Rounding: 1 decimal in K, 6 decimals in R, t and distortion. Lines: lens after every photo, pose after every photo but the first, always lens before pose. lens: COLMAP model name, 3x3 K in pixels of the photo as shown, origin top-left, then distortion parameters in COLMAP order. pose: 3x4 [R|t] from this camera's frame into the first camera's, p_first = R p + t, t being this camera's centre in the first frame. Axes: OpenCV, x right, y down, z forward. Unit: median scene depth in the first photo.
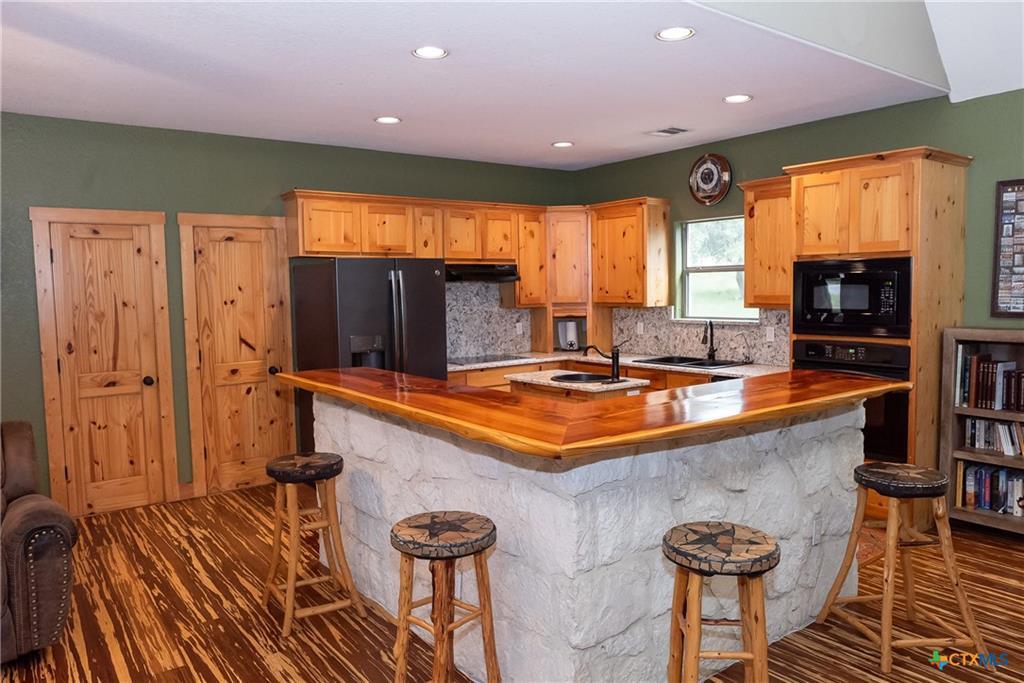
lens RADIAL K [[701.0, 0, 506.0], [0, 701.0, 343.6], [0, 0, 1]] dist [-0.026334, 0.007550]
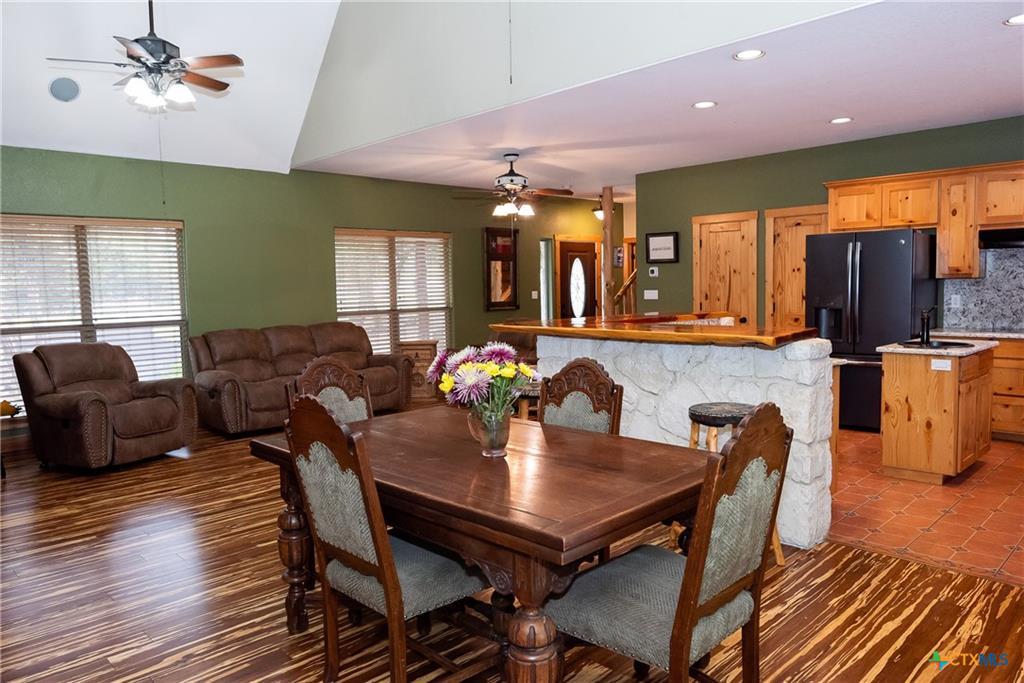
lens RADIAL K [[701.0, 0, 512.7], [0, 701.0, 337.1], [0, 0, 1]] dist [-0.026334, 0.007550]
pose [[0.133760, 0.088153, -0.987085, 0.916349], [-0.061346, 0.994862, 0.080535, -0.003119], [0.989113, 0.049781, 0.138480, 0.253236]]
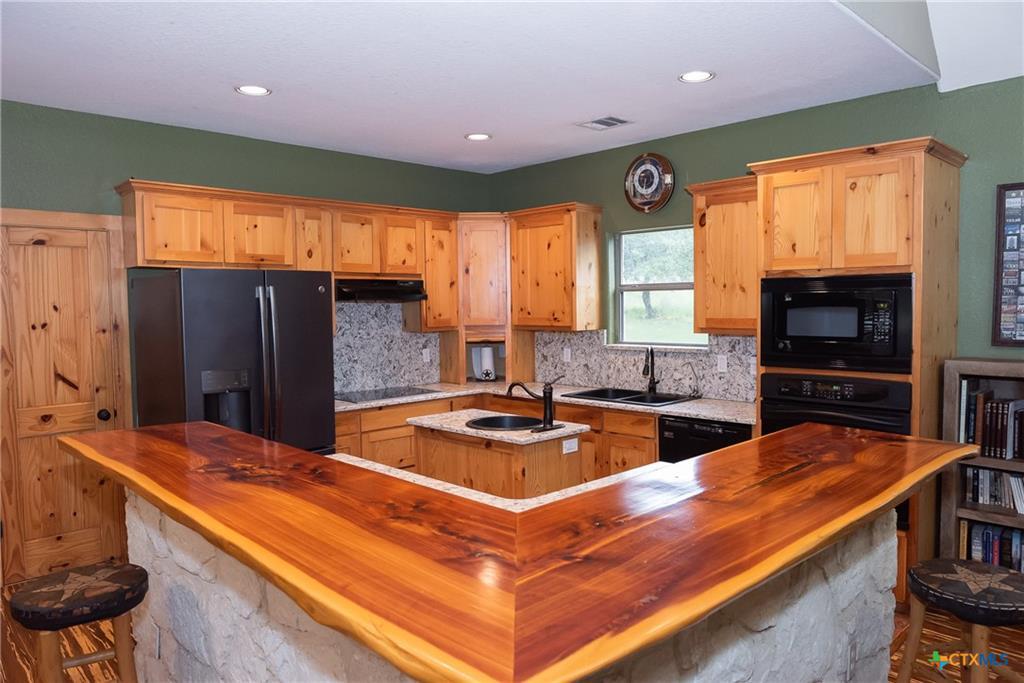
lens RADIAL K [[701.0, 0, 504.2], [0, 701.0, 341.7], [0, 0, 1]] dist [-0.026334, 0.007550]
pose [[0.991947, -0.002156, 0.126638, 0.006668], [0.005807, 0.999578, -0.028476, -0.018405], [-0.126523, 0.028982, 0.991540, 0.193965]]
